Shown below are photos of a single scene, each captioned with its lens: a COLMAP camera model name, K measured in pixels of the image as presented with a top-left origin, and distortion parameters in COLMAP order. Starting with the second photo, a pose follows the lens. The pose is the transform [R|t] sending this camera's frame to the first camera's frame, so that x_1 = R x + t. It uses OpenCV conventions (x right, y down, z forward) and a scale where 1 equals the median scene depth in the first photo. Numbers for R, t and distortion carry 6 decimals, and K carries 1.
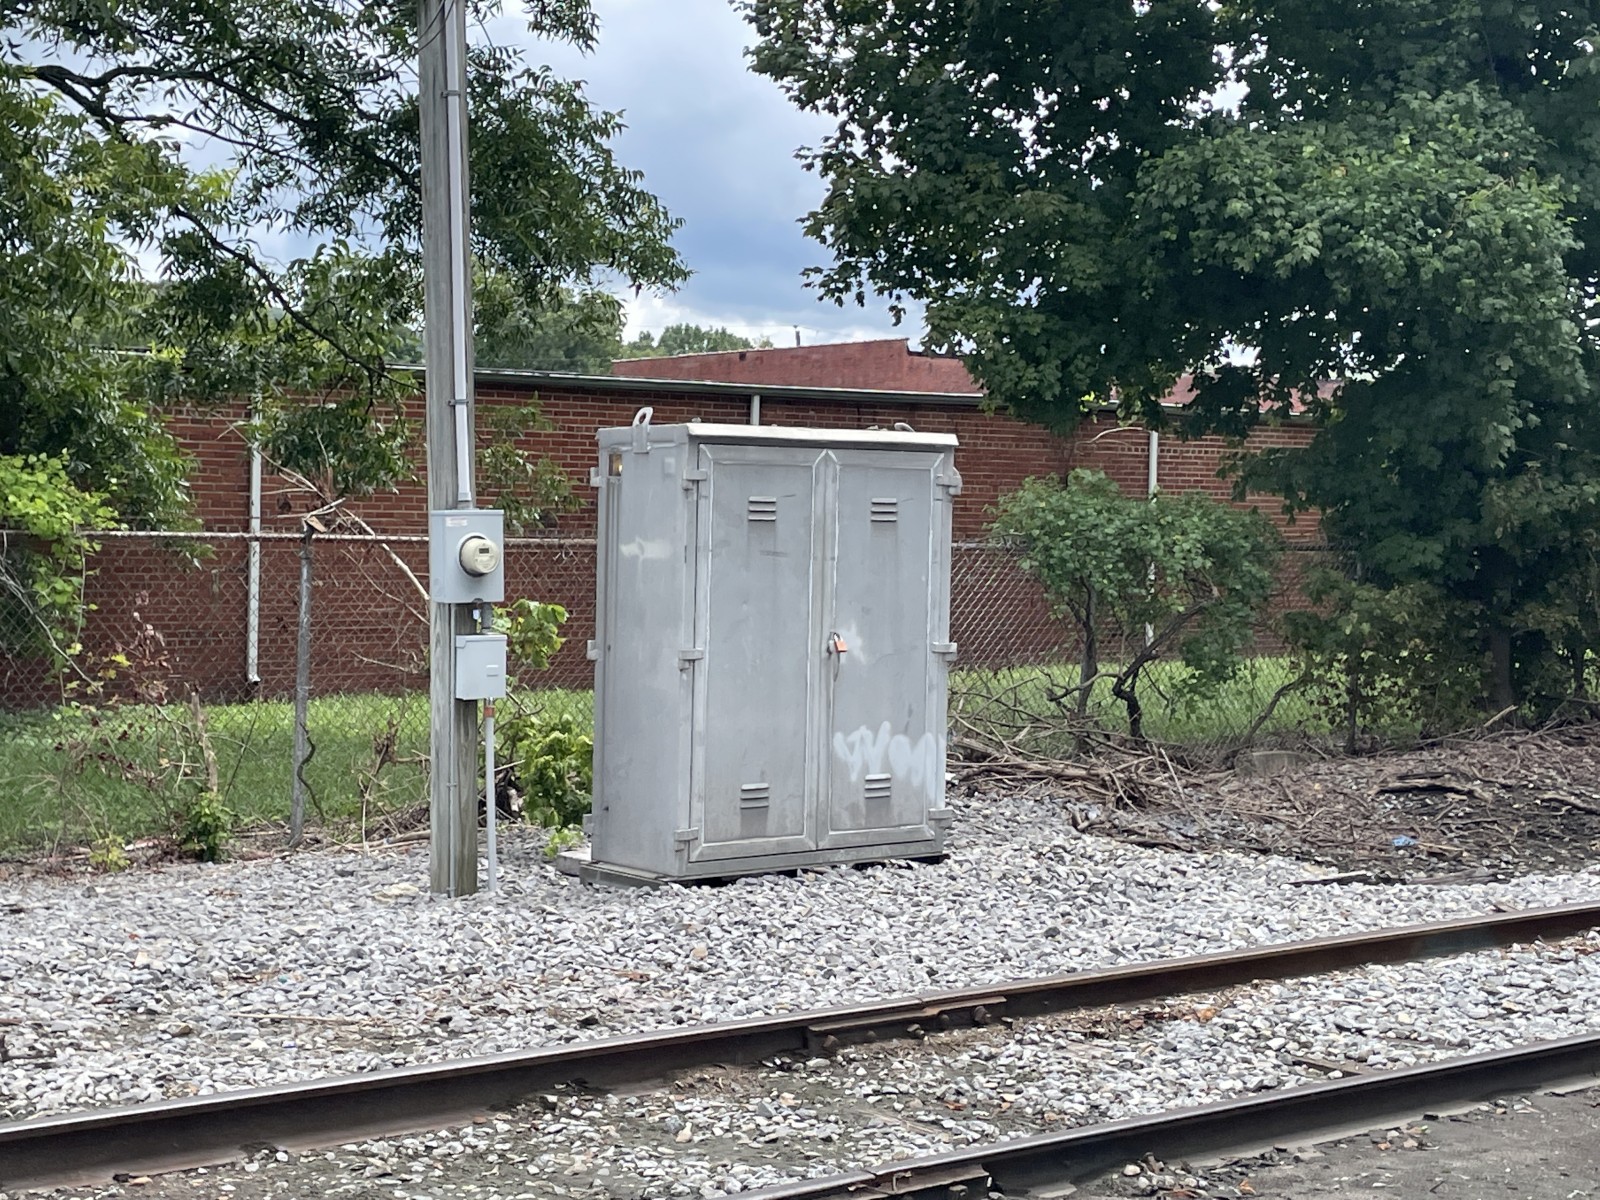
lens RADIAL K [[2663.7, 0, 799.7], [0, 2663.7, 589.7], [0, 0, 1]] dist [0.085694, 0.000000]
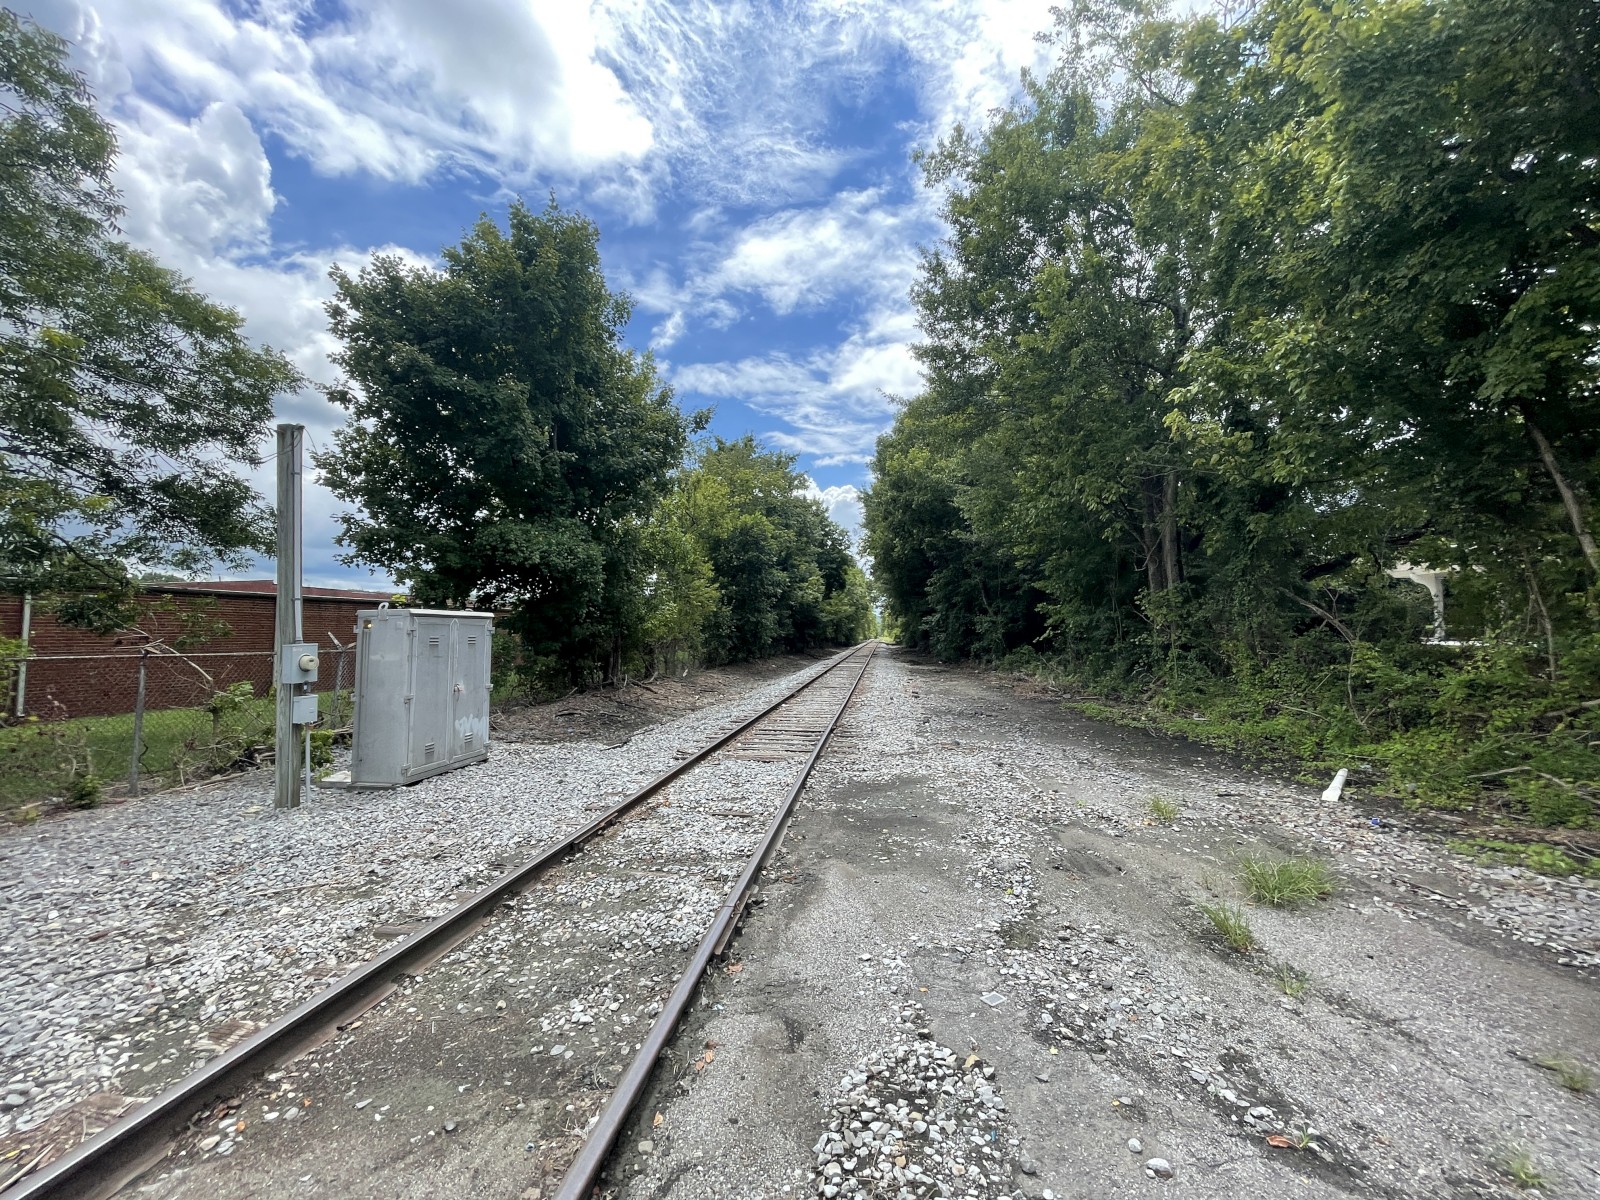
lens RADIAL K [[646.2, 0, 802.5], [0, 646.2, 606.3], [0, 0, 1]] dist [-0.003741, 0.000195]
pose [[0.731471, 0.014183, 0.681725, -0.176434], [0.032449, 0.997927, -0.055578, -0.015431], [-0.681100, 0.062775, 0.729495, 0.248487]]
